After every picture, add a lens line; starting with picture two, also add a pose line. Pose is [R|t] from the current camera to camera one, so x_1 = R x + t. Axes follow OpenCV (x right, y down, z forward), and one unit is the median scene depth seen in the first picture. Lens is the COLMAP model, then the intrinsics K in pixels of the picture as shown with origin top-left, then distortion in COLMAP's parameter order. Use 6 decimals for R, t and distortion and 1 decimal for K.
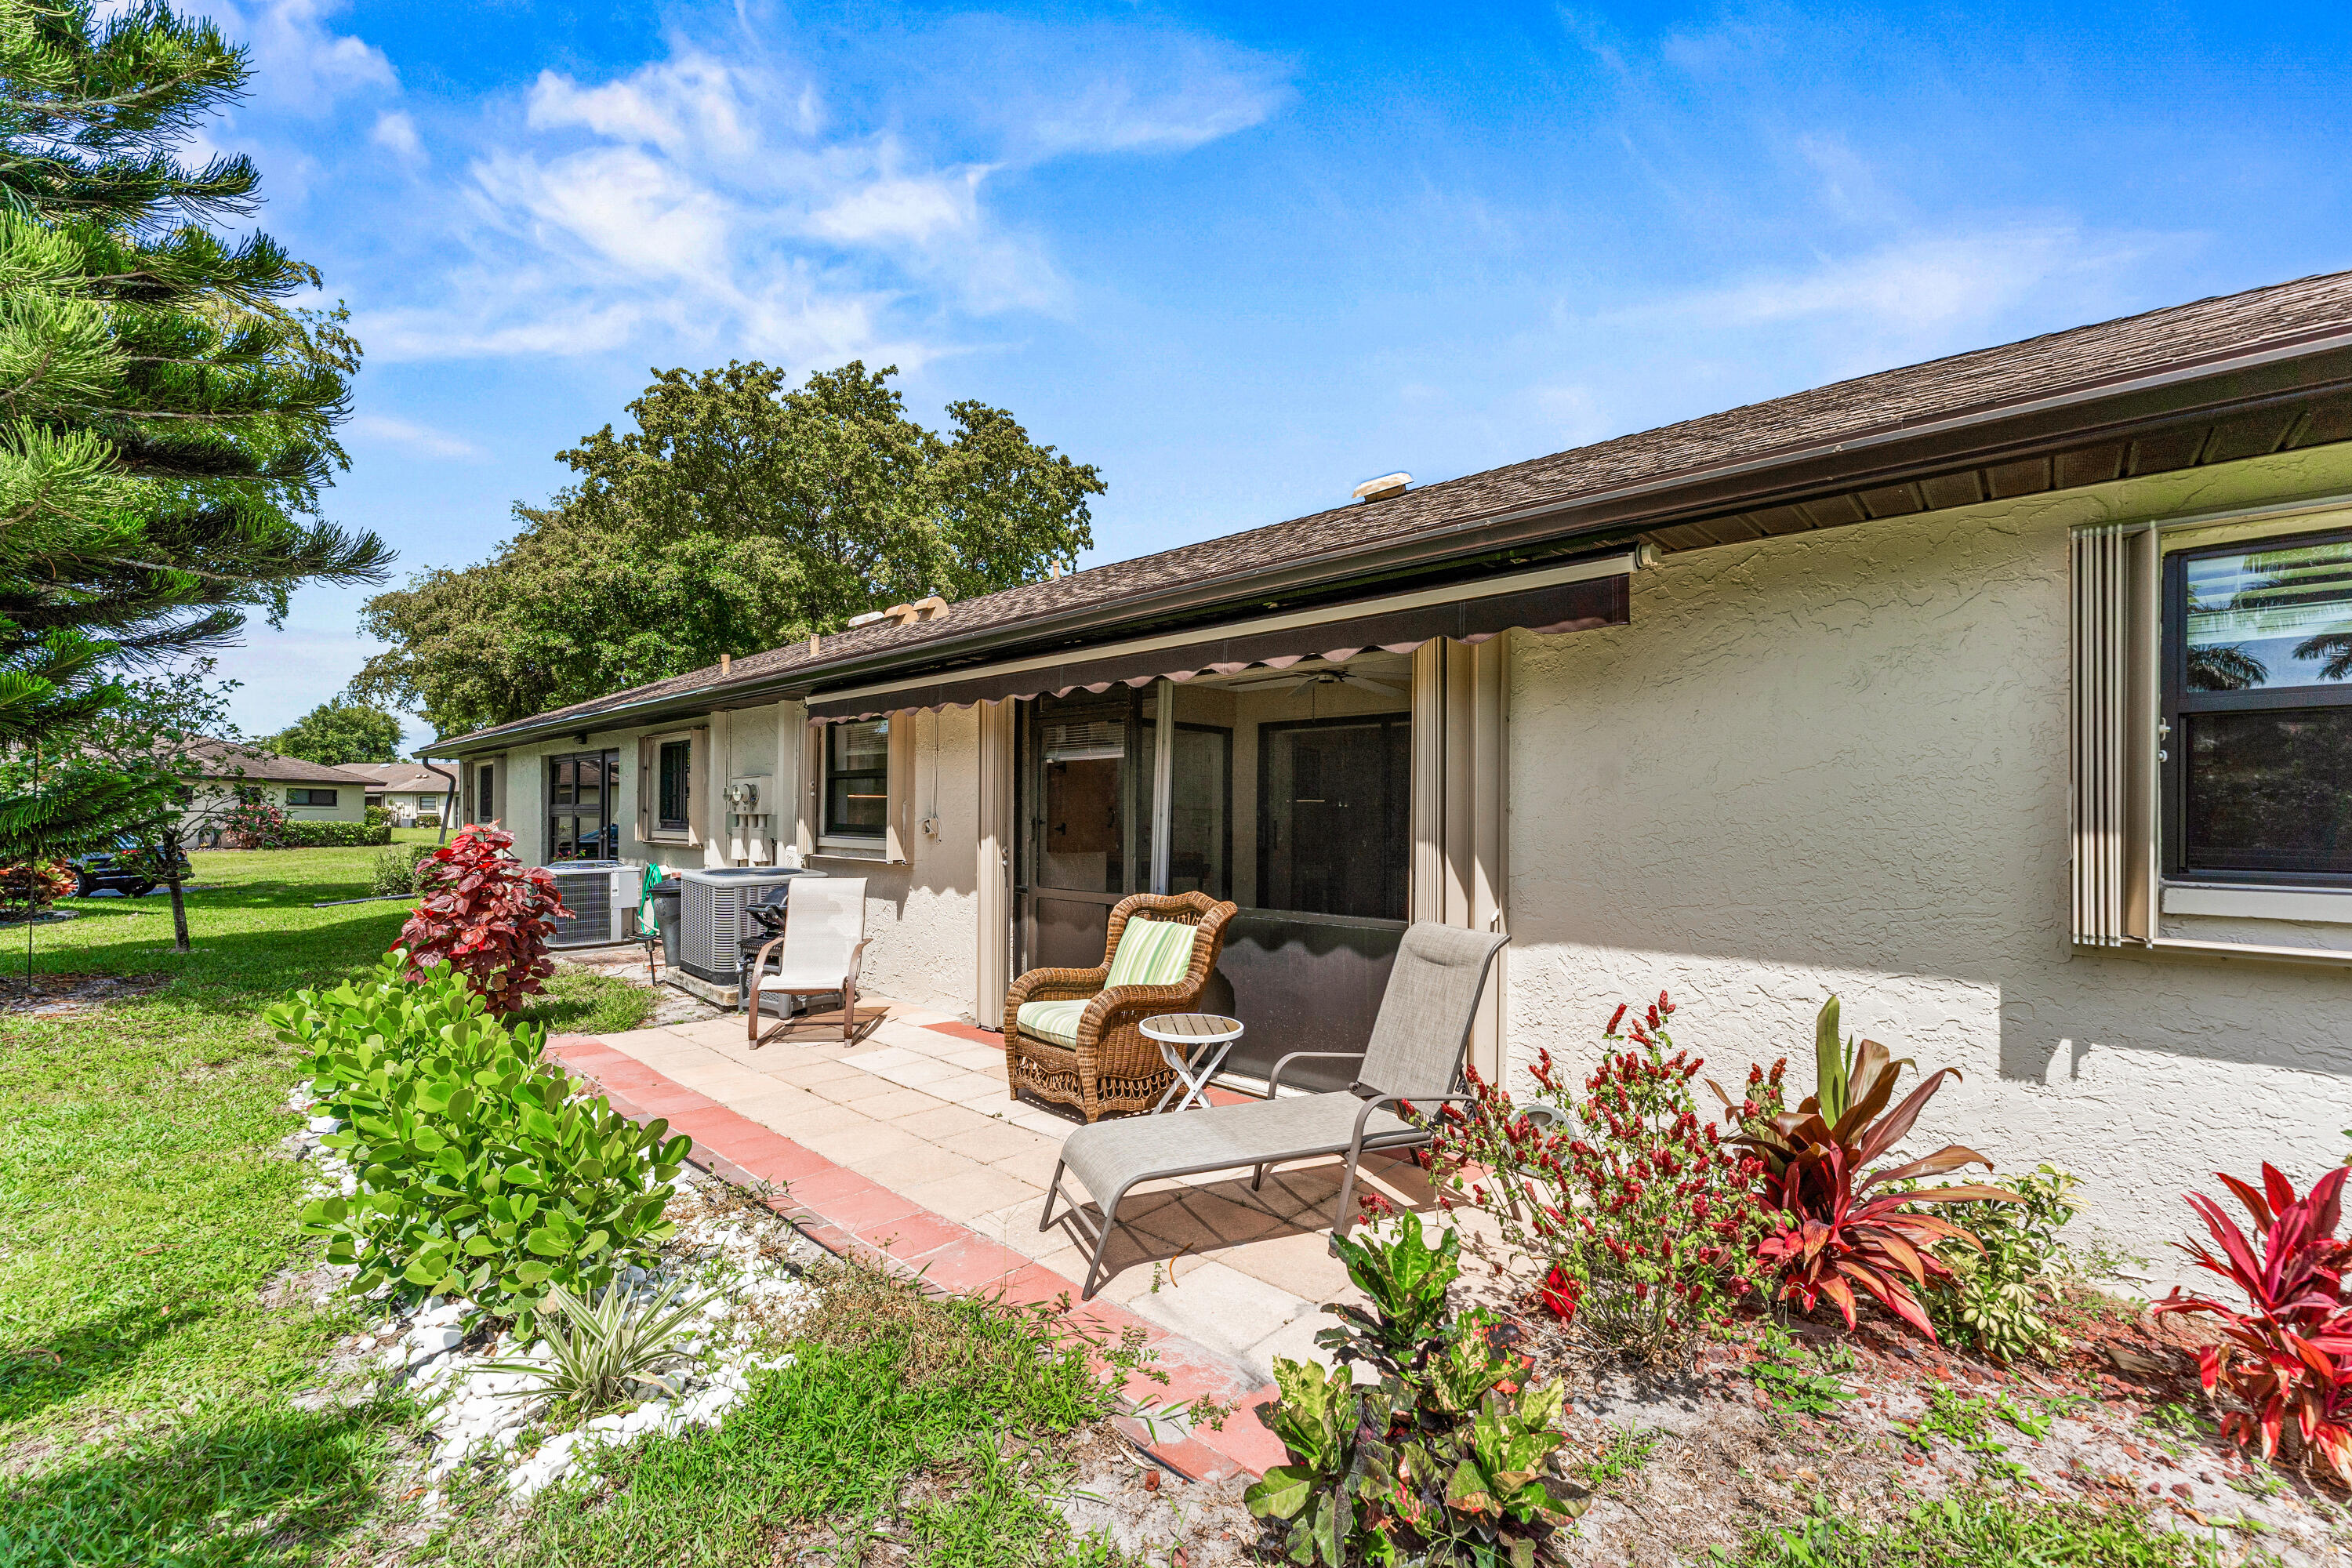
lens RADIAL K [[964.6, 0, 1138.5], [0, 964.6, 815.4], [0, 0, 1]] dist [0.000264, 0.000038]
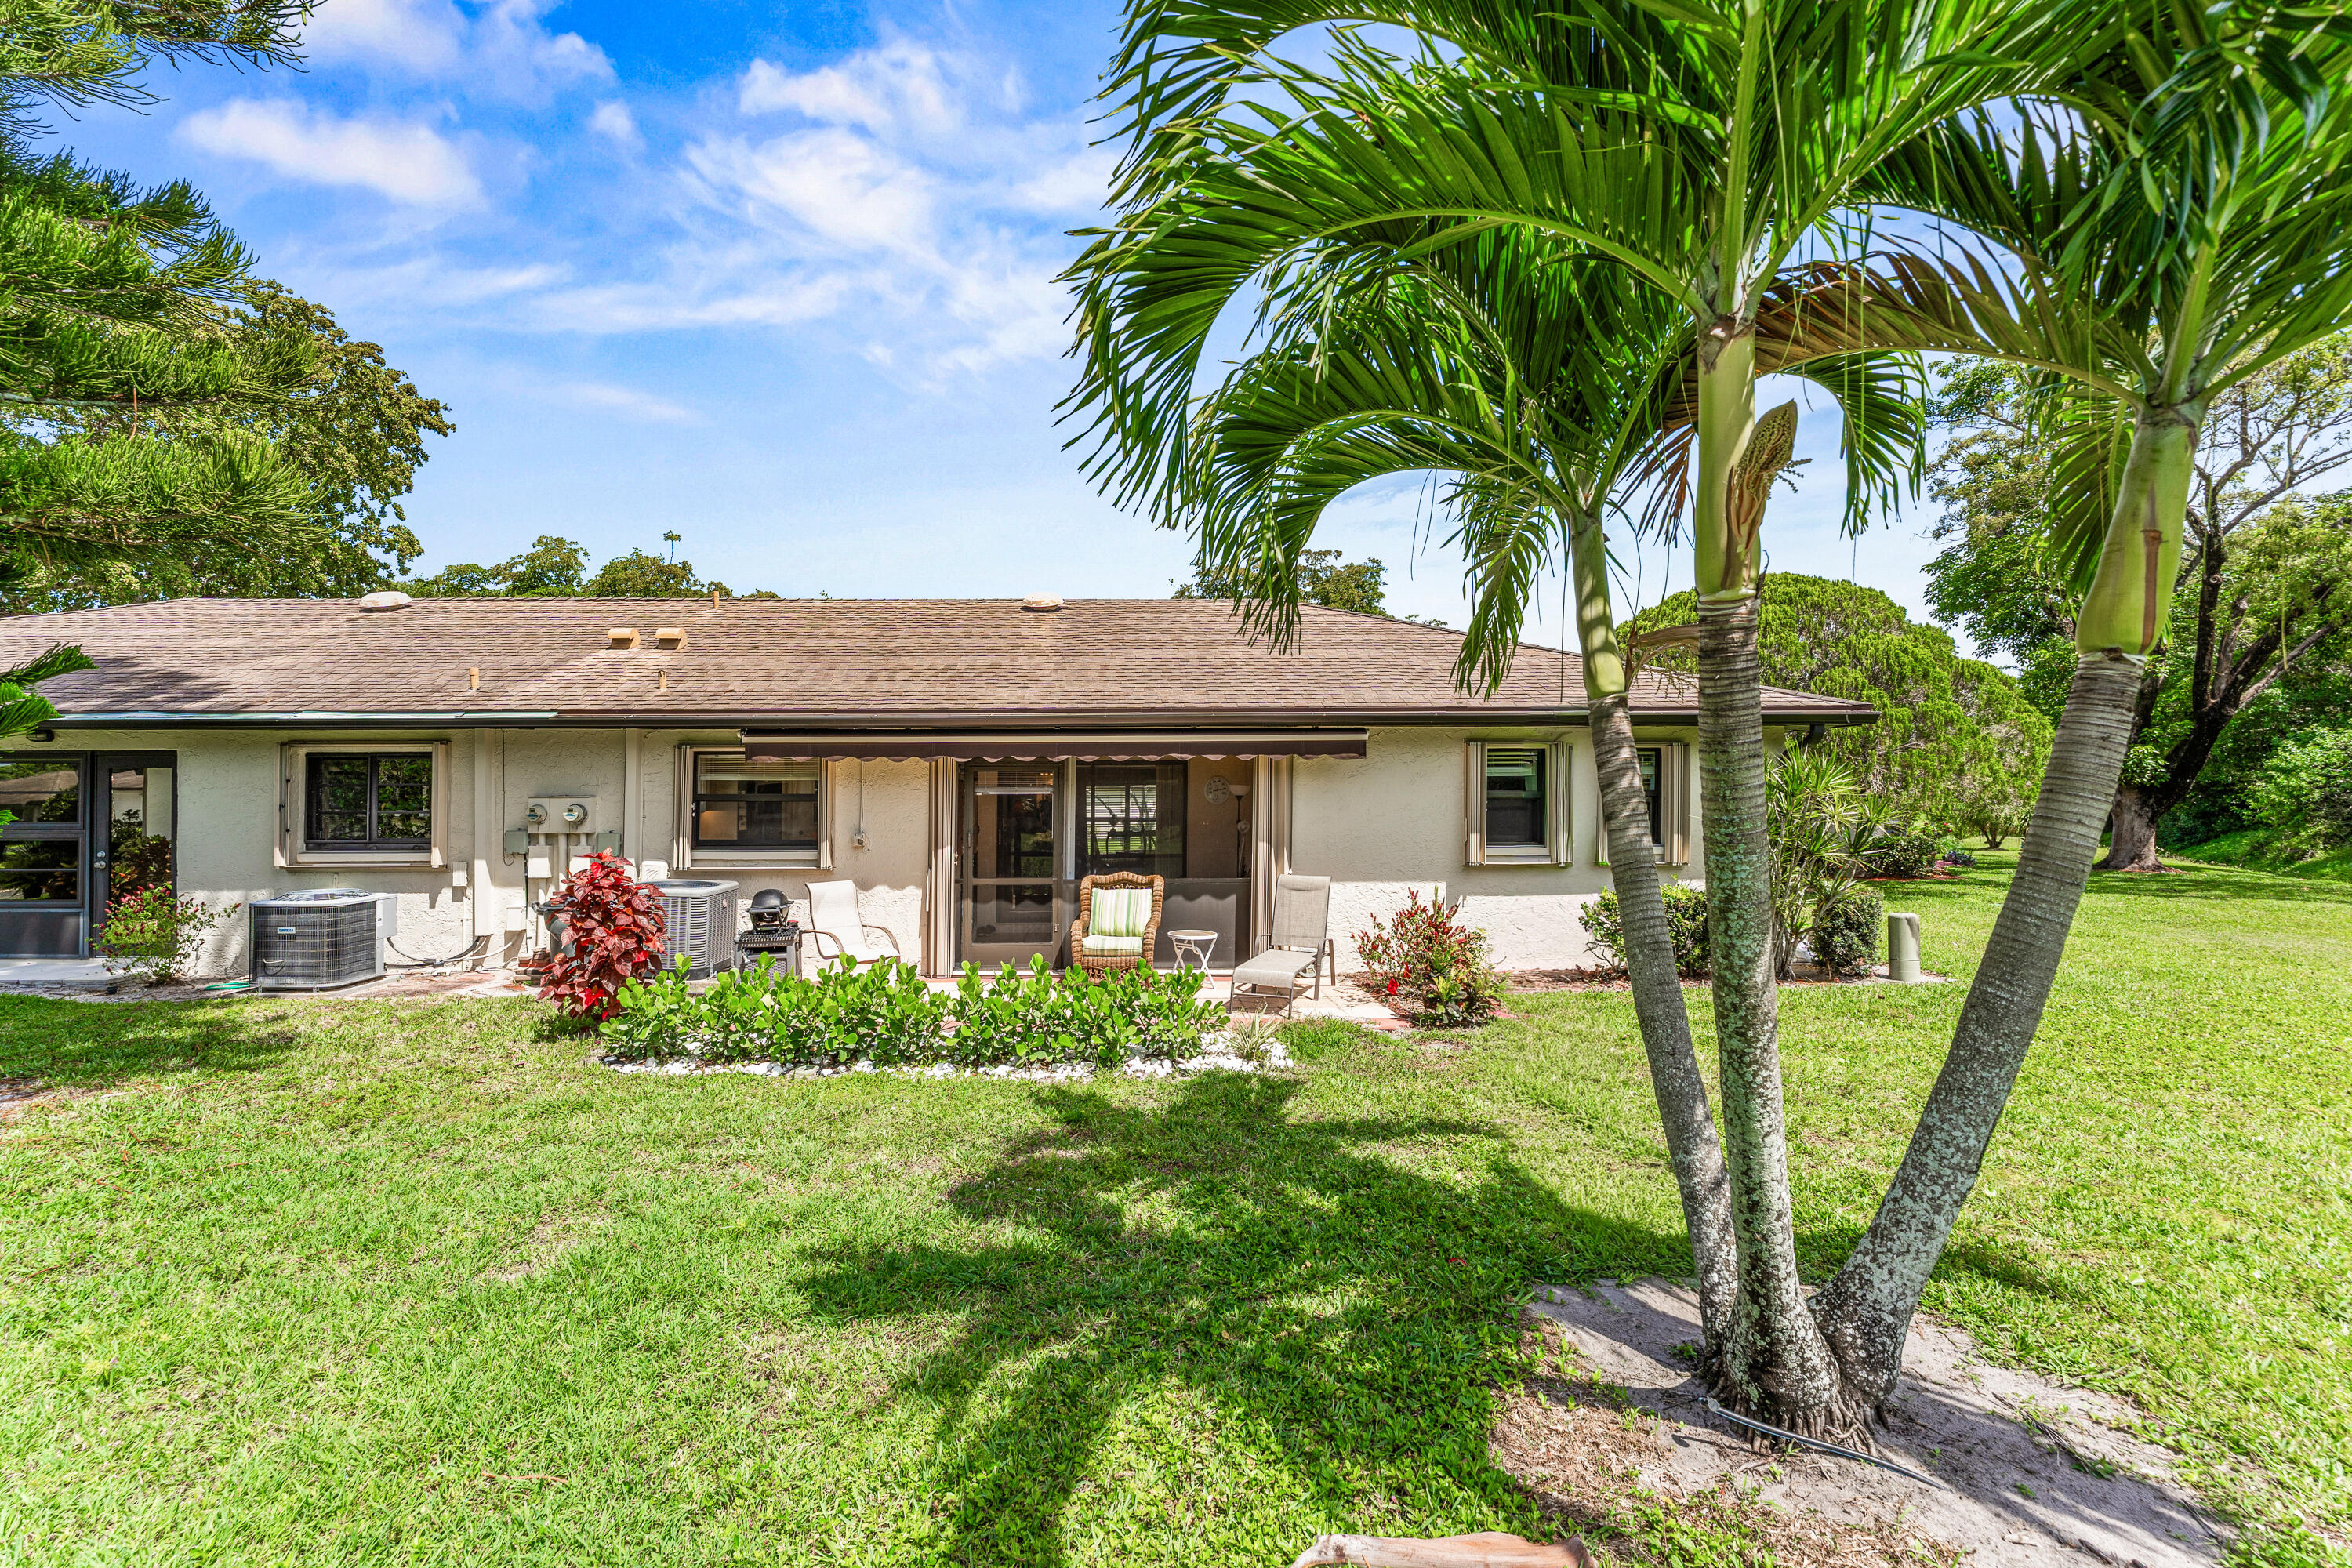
lens RADIAL K [[969.3, 0, 1175.3], [0, 969.3, 825.6], [0, 0, 1]] dist [0.000319, -0.000021]
pose [[0.712239, -0.021670, 0.701602, -0.654204], [0.005883, 0.999673, 0.024904, -0.031152], [-0.701912, -0.013611, 0.712134, -0.200031]]
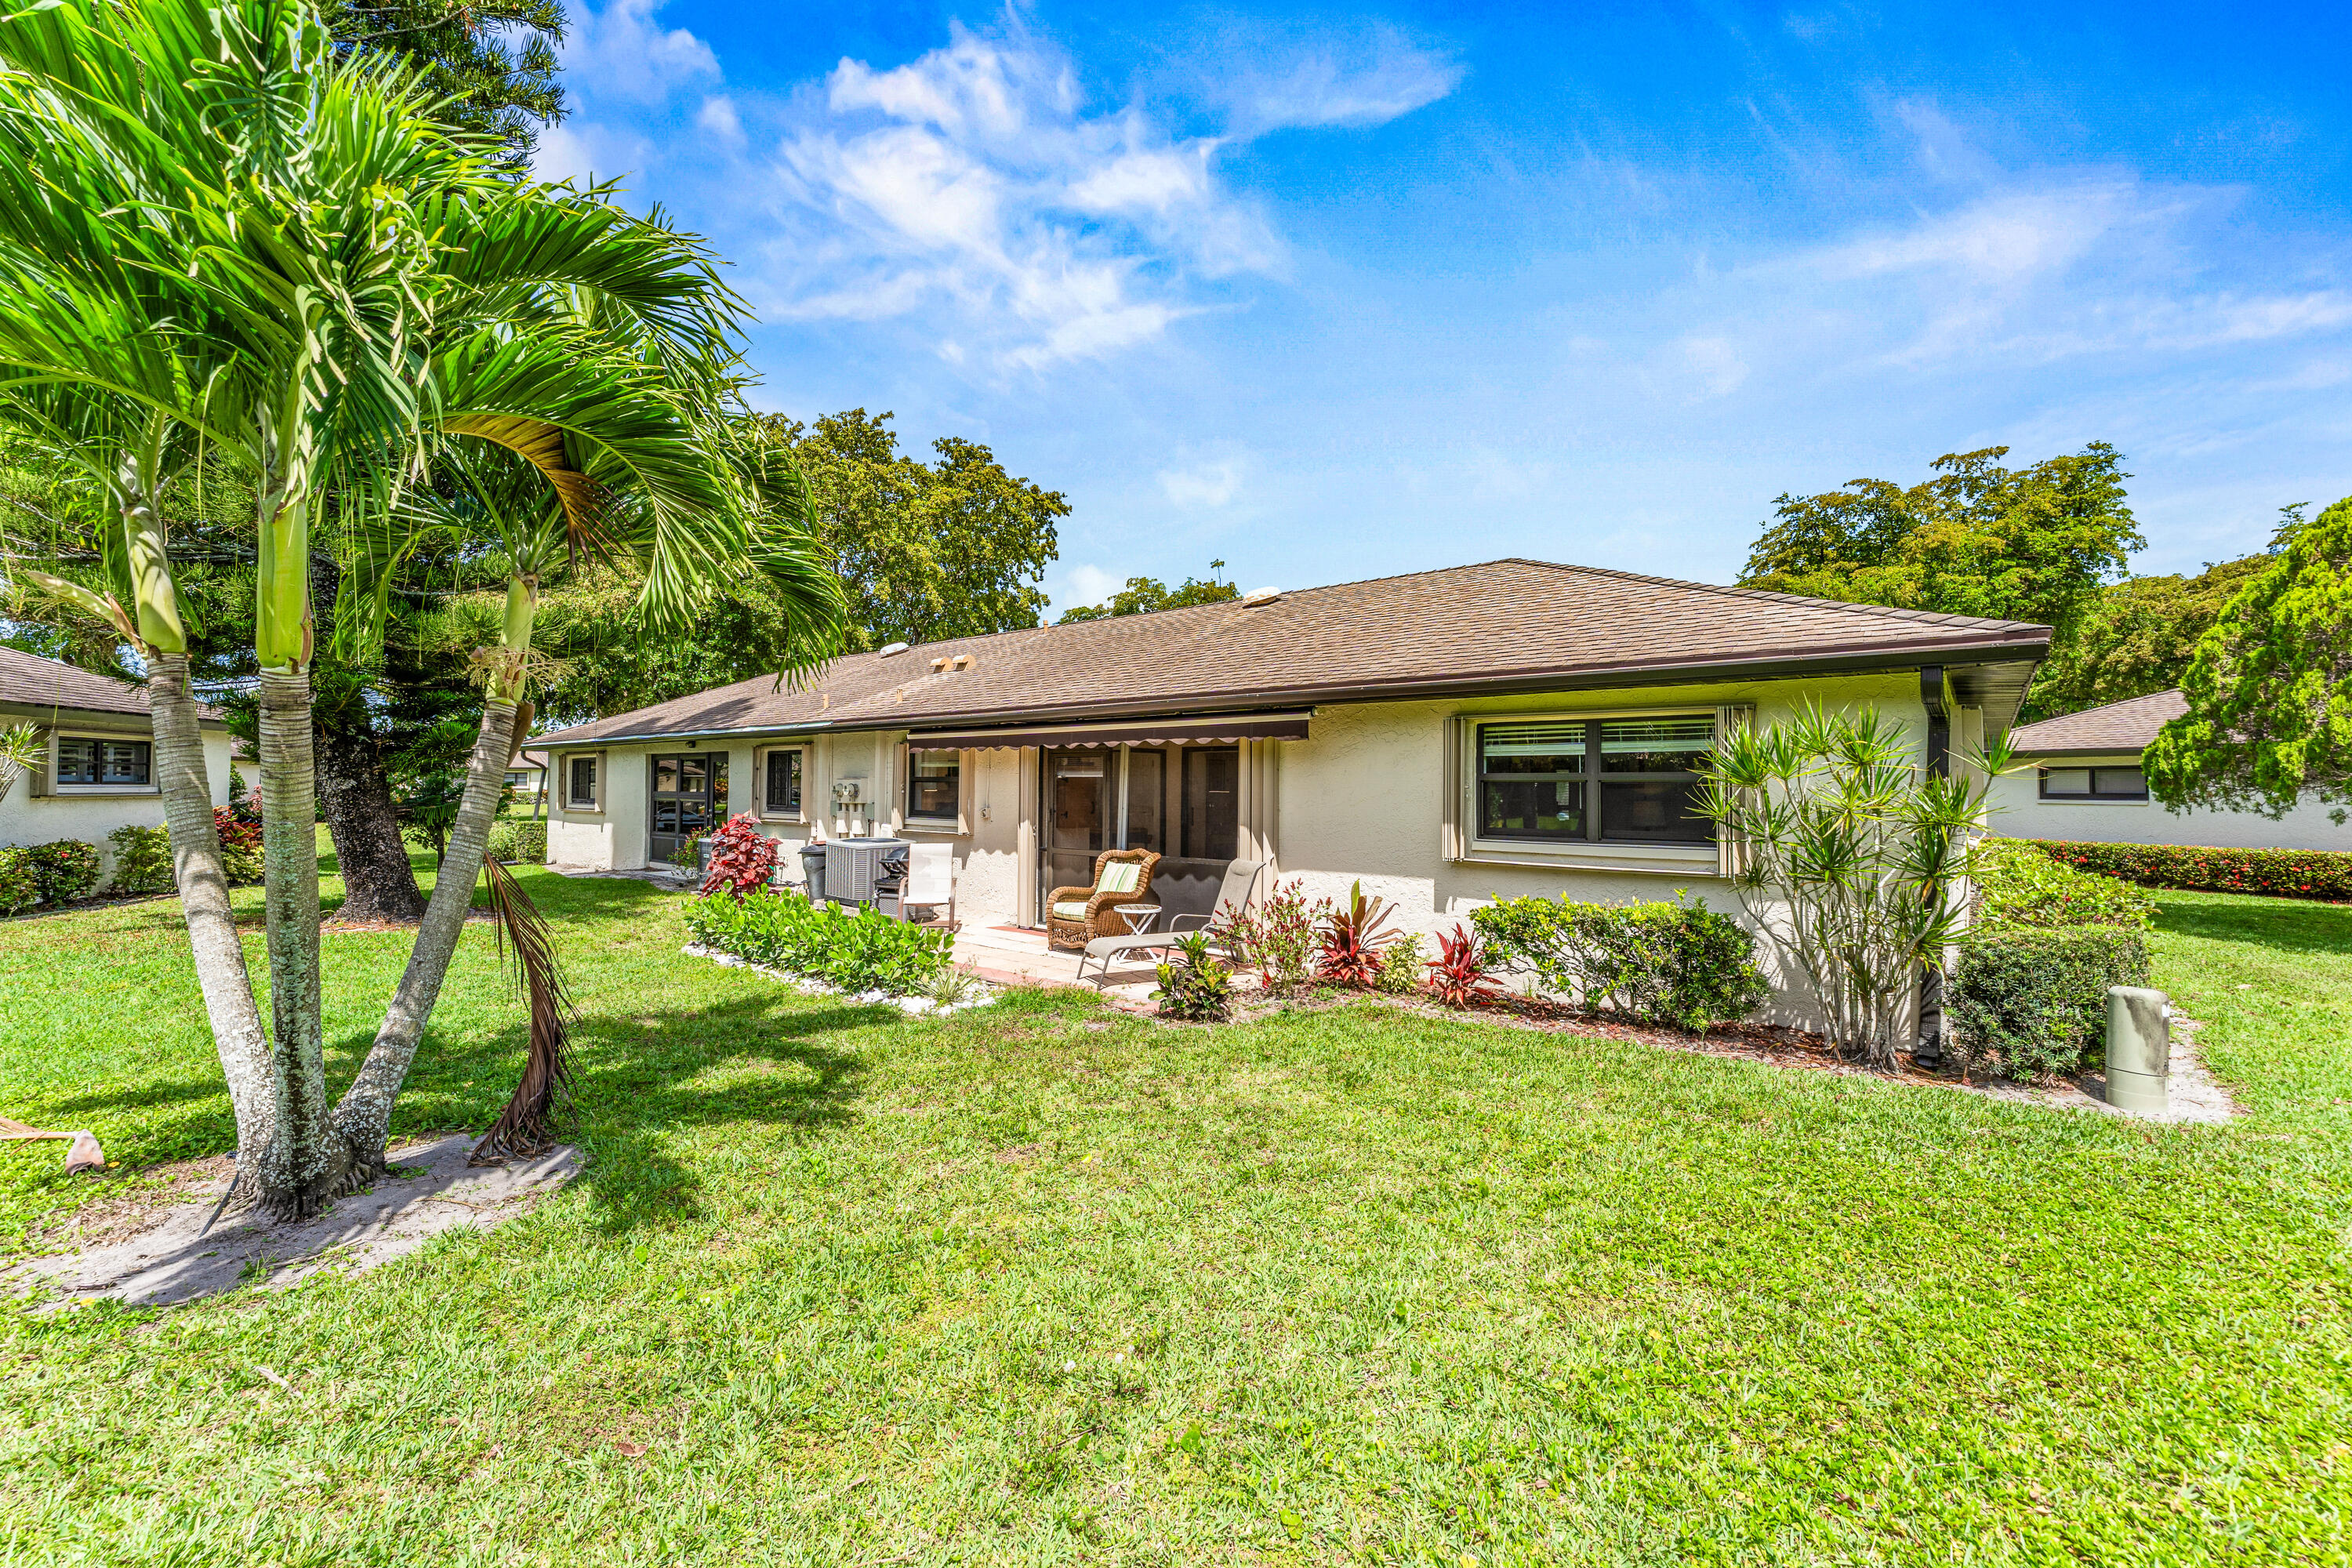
lens RADIAL K [[955.9, 0, 1171.6], [0, 955.9, 798.2], [0, 0, 1]] dist [-0.001270, -0.000179]
pose [[0.996701, -0.000366, 0.081161, -0.020510], [-0.000565, 0.999934, 0.011441, -0.026486], [-0.081160, -0.011450, 0.996635, -0.546150]]
